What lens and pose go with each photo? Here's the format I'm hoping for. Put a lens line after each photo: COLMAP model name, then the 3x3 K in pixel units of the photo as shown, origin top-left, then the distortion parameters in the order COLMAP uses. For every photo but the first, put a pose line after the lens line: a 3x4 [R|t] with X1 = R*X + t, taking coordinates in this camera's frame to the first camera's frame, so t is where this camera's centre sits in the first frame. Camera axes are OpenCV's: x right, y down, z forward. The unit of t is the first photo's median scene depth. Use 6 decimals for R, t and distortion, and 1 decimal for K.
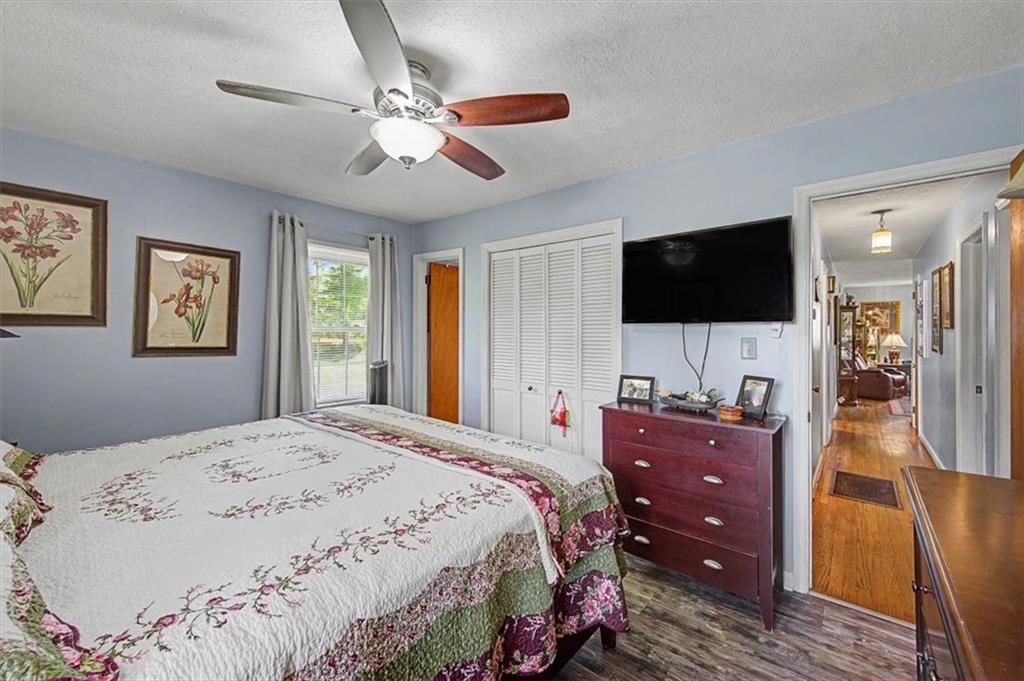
lens RADIAL K [[409.9, 0, 514.3], [0, 409.9, 331.0], [0, 0, 1]] dist [-0.000169, 0.000017]
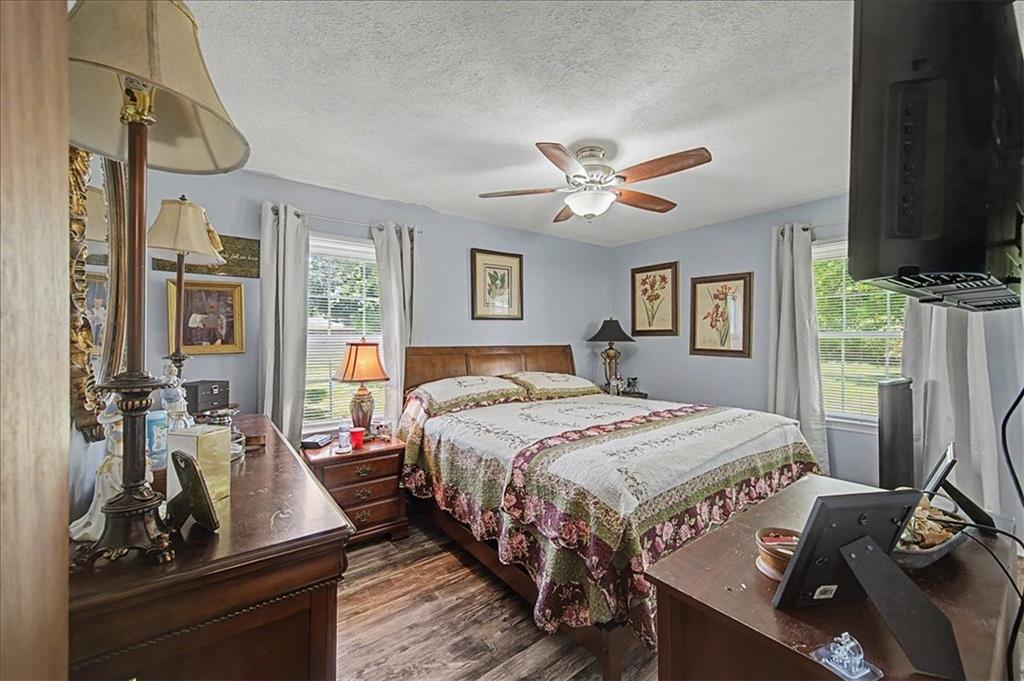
lens RADIAL K [[409.9, 0, 512.1], [0, 409.9, 338.1], [0, 0, 1]] dist [-0.000169, 0.000017]
pose [[-0.233601, -0.006379, -0.972312, 0.757655], [0.002331, 0.999972, -0.007121, 0.008547], [0.972330, -0.003930, -0.233580, 0.690382]]
